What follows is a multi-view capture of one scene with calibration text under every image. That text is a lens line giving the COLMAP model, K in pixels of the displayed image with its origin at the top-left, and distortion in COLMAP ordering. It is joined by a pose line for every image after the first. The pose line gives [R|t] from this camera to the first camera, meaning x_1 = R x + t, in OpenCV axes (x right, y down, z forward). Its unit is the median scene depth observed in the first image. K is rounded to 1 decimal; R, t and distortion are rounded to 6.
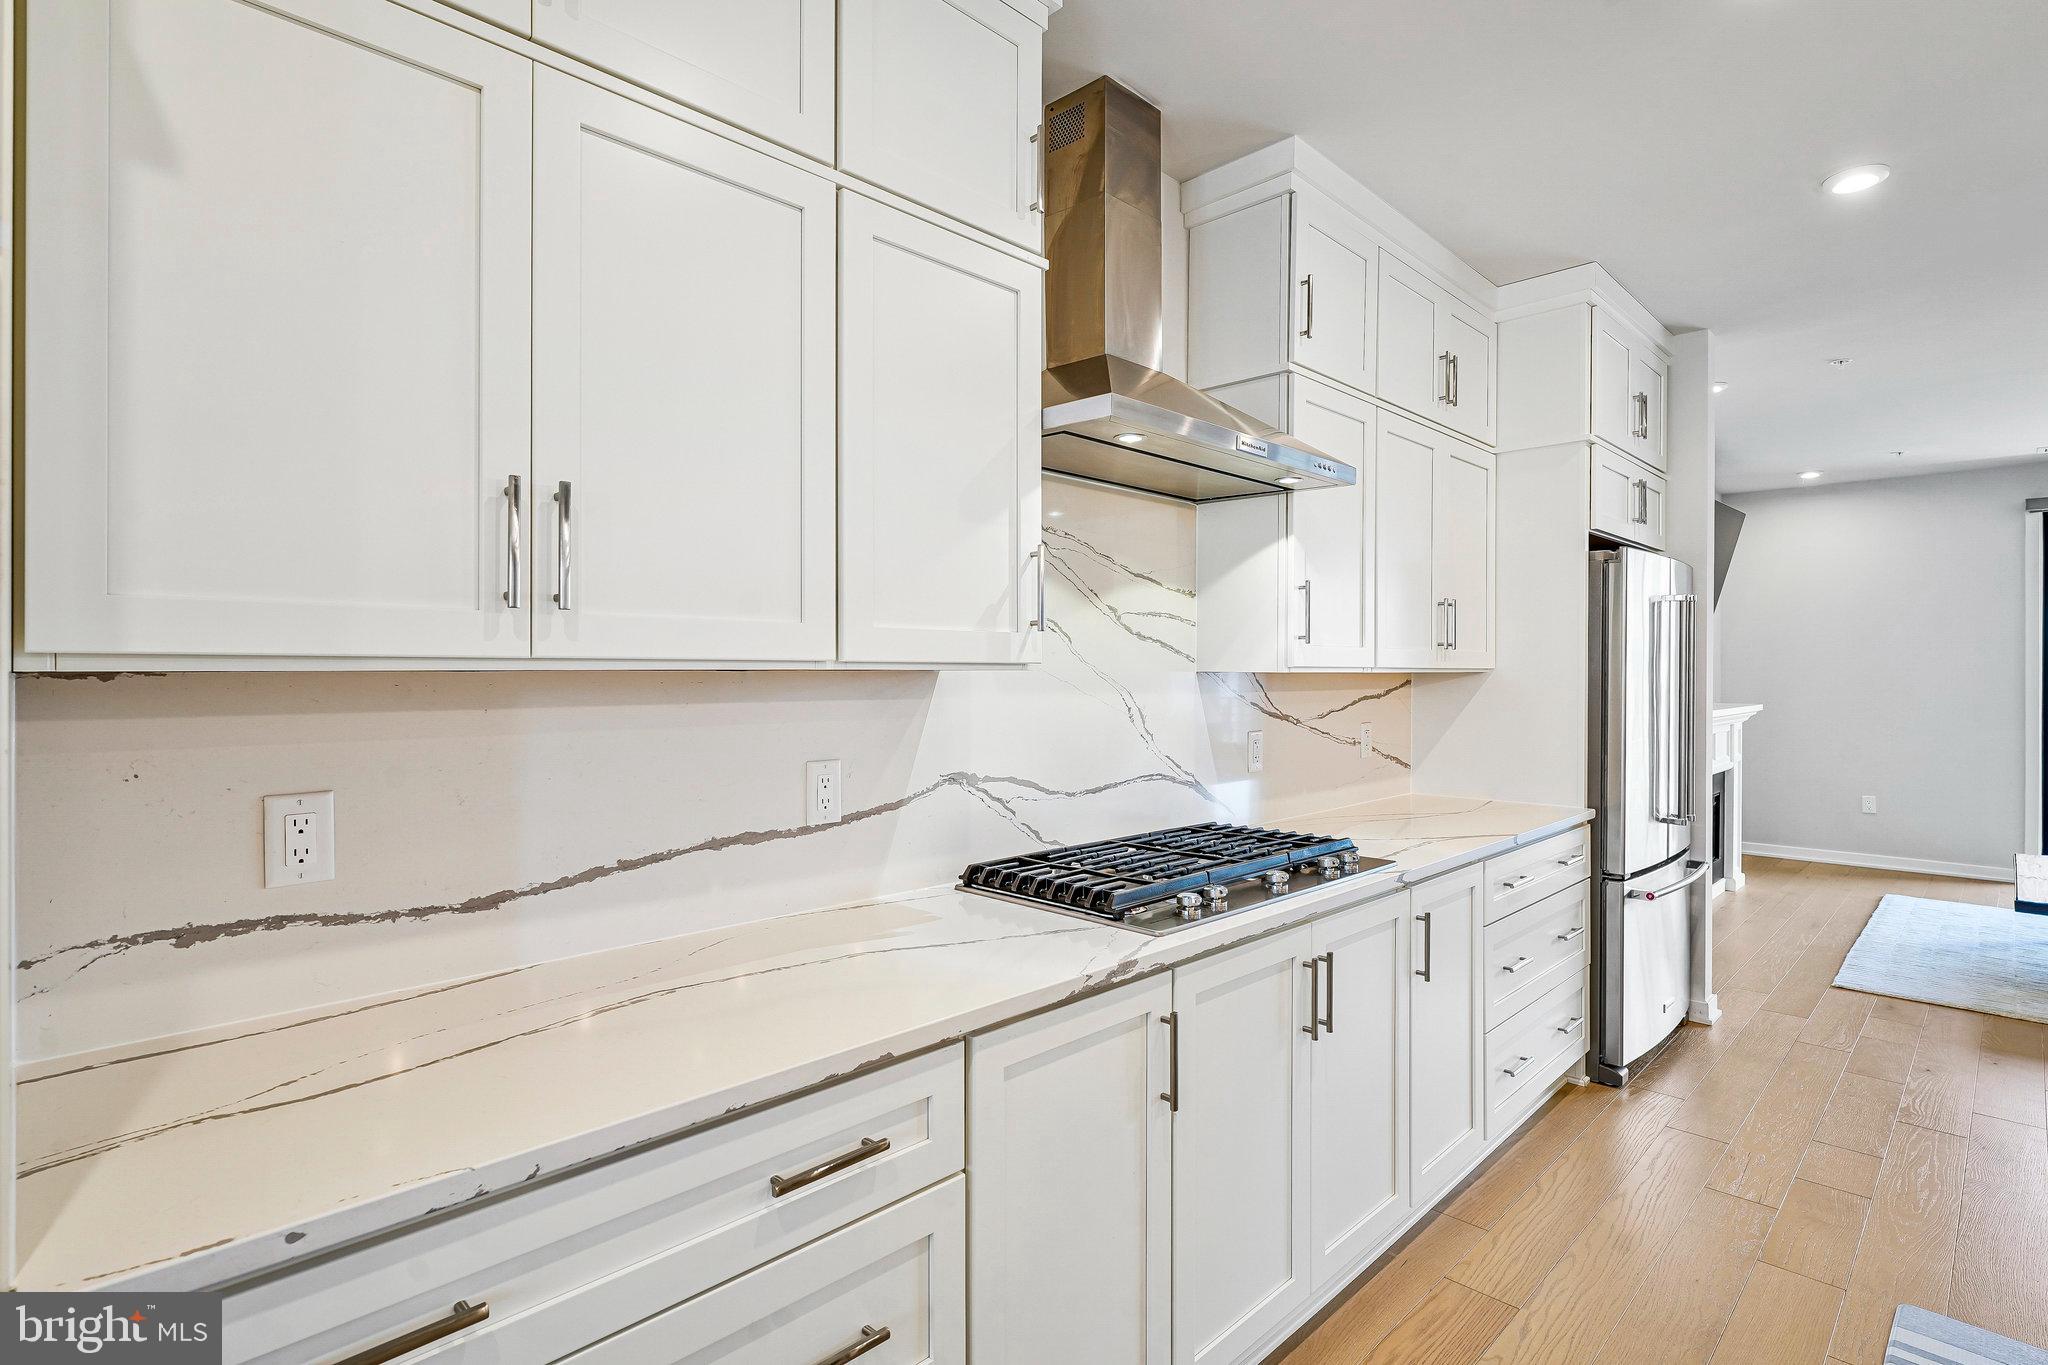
lens RADIAL K [[1035.4, 0, 1029.8], [0, 1035.4, 671.8], [0, 0, 1]] dist [0.003366, -0.000796]
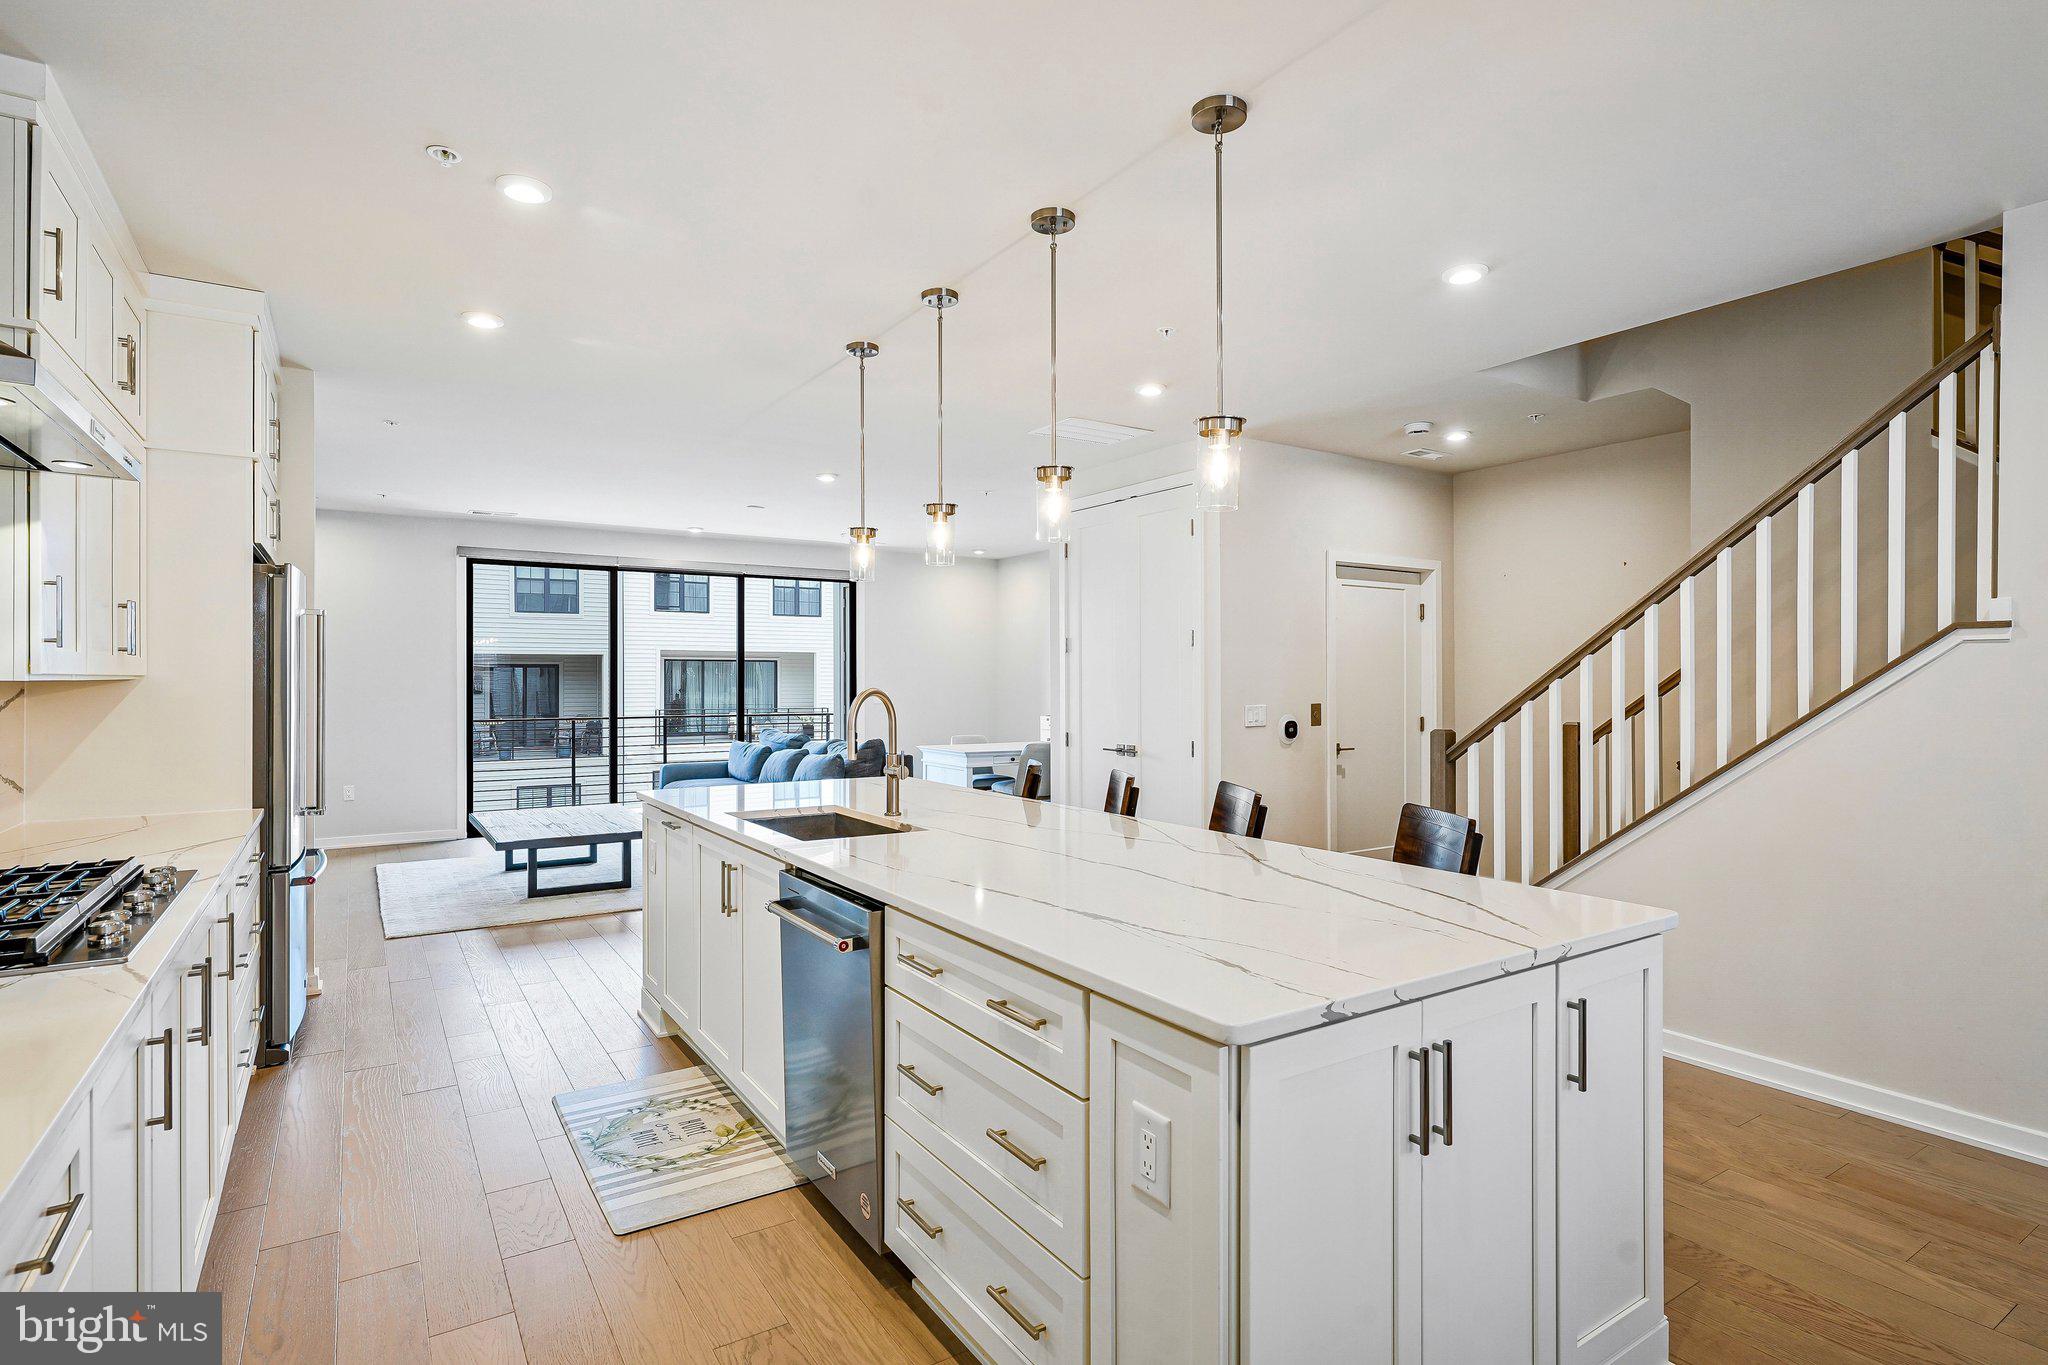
lens RADIAL K [[1035.4, 0, 1043.5], [0, 1035.4, 682.2], [0, 0, 1]] dist [0.003366, -0.000796]
pose [[0.210706, -0.005364, 0.977535, -0.417532], [0.000317, 0.999985, 0.005419, -0.002562], [-0.977549, -0.000832, 0.210704, -0.001926]]
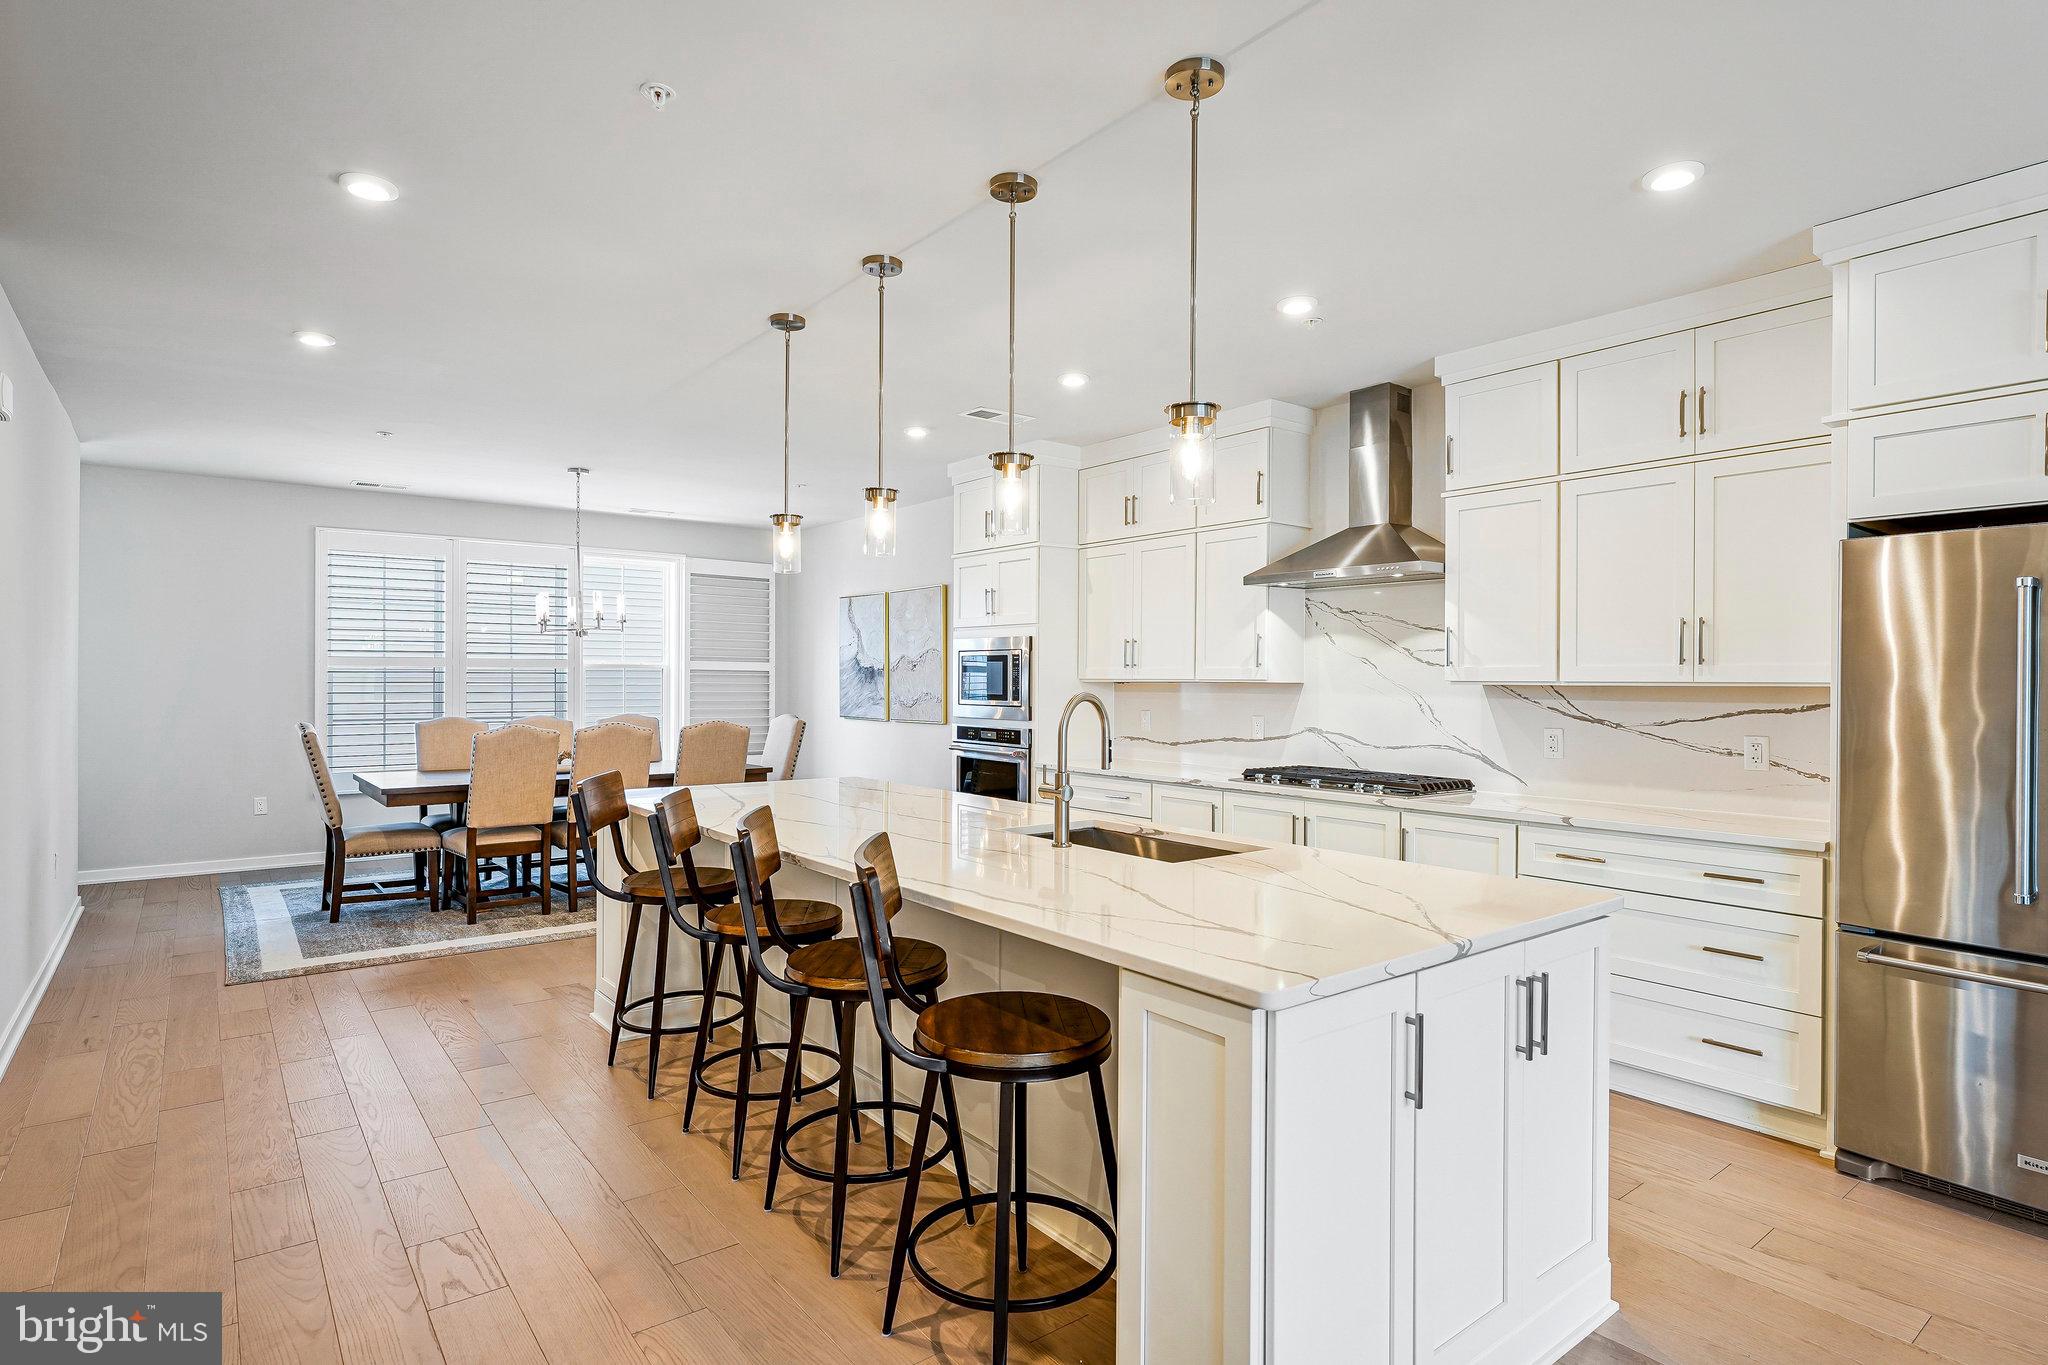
lens RADIAL K [[1044.6, 0, 1009.3], [0, 1044.6, 683.6], [0, 0, 1]] dist [-0.002595, 0.002265]
pose [[-0.132864, -0.000969, -0.991134, 1.950590], [-0.006912, 0.999976, -0.000051, 0.004248], [0.991110, 0.006844, -0.132867, 0.537224]]
